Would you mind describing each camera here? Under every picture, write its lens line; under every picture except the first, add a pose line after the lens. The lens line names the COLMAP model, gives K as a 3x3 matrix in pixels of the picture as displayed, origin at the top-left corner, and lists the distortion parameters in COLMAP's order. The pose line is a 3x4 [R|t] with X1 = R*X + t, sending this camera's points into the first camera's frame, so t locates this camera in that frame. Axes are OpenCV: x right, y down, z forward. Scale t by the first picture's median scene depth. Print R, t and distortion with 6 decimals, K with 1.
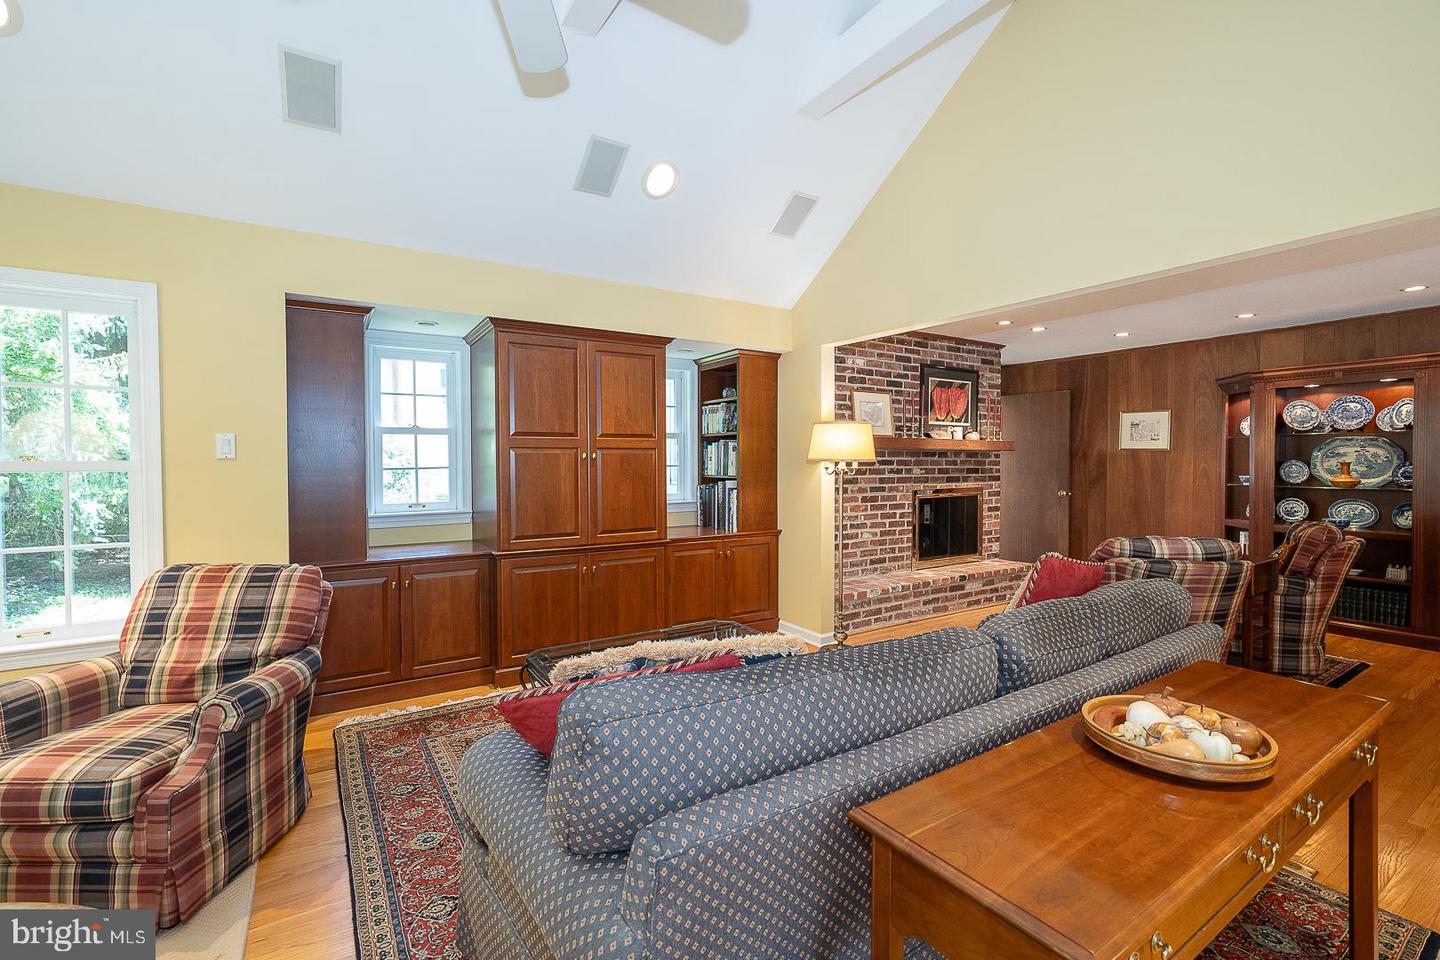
lens RADIAL K [[633.9, 0, 719.8], [0, 633.9, 473.4], [0, 0, 1]] dist [-0.002571, 0.001478]
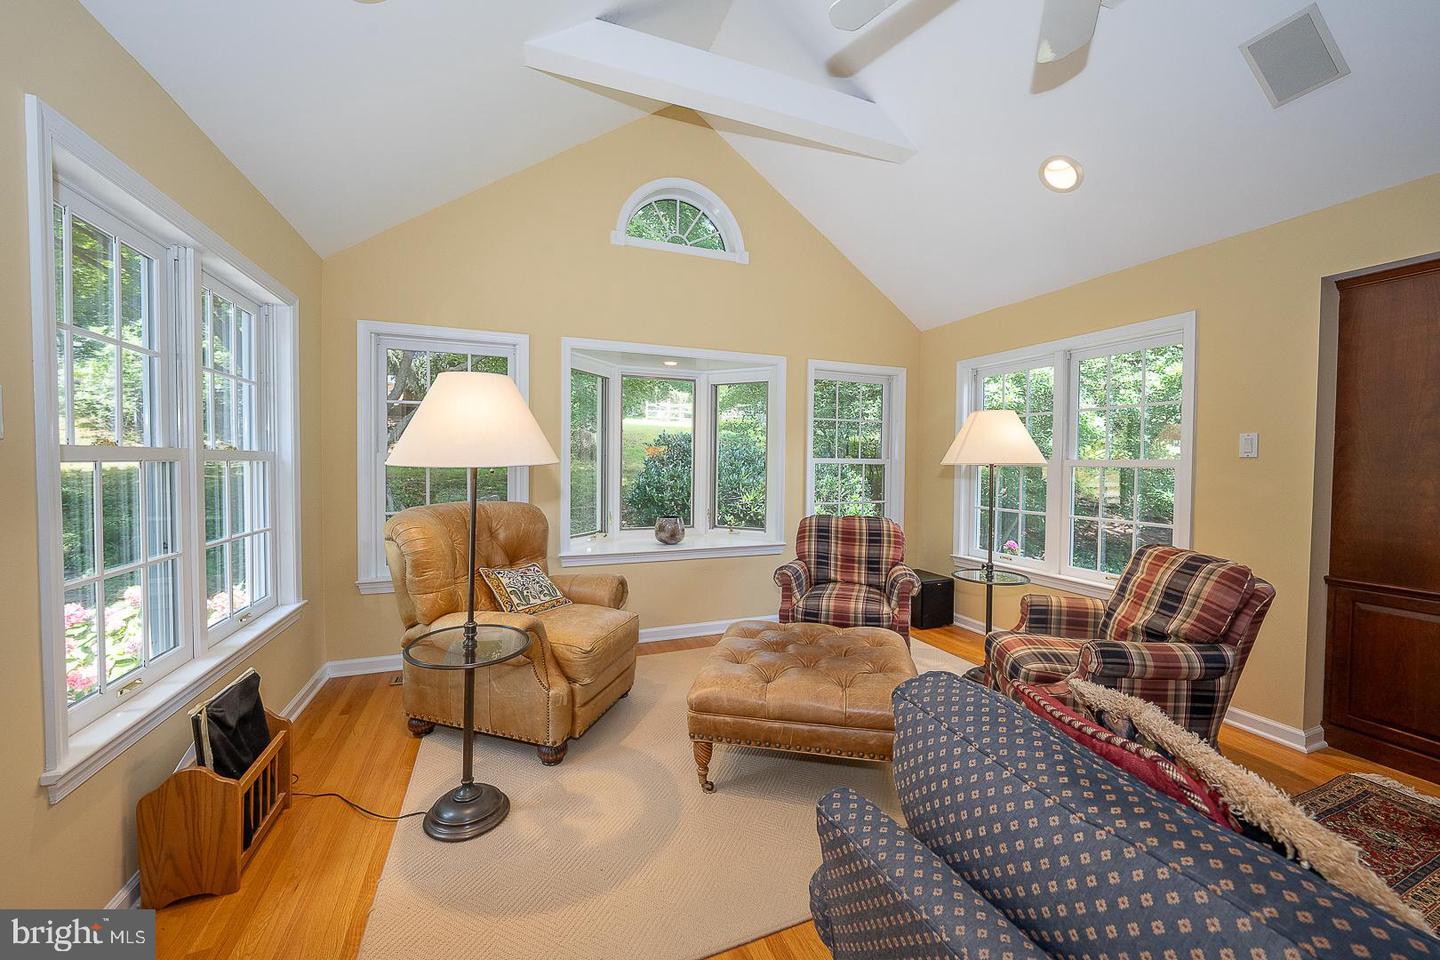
lens RADIAL K [[542.4, 0, 723.4], [0, 542.4, 473.3], [0, 0, 1]] dist [-0.006379, 0.000317]
pose [[-0.171172, 0.022290, -0.984989, 0.193473], [-0.030272, 0.999153, 0.027871, 0.003852], [0.984776, 0.034589, -0.170352, 0.226612]]
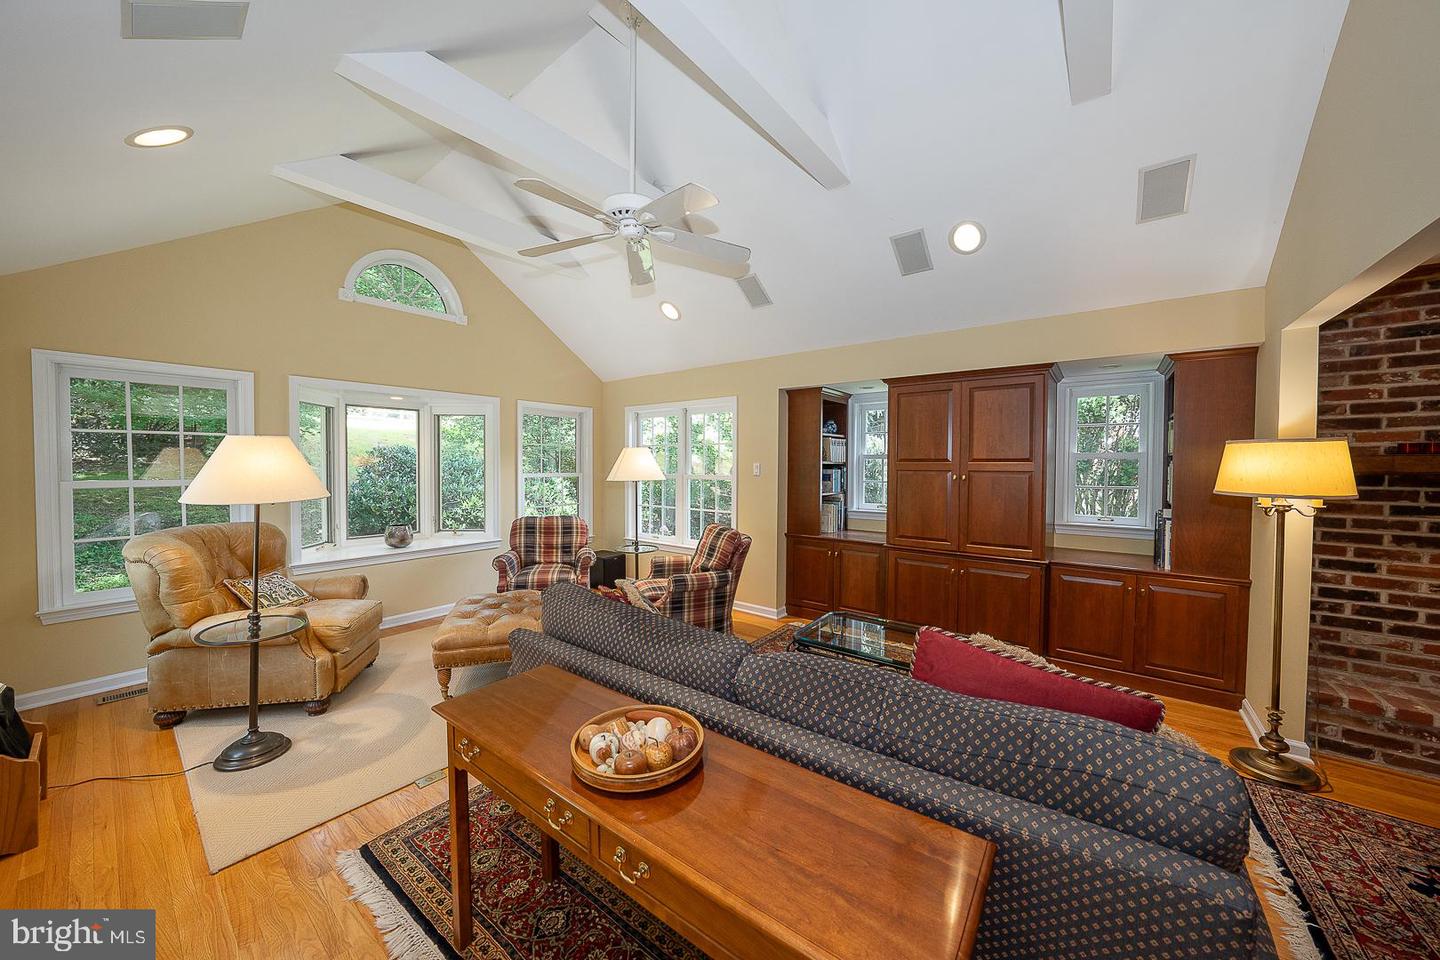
lens RADIAL K [[496.3, 0, 718.9], [0, 496.3, 472.7], [0, 0, 1]] dist [-0.022774, 0.005408]
pose [[0.342628, 0.024322, -0.939156, 0.526979], [-0.024889, 0.999549, 0.016806, -0.042000], [0.939141, 0.017617, 0.343079, 0.256637]]
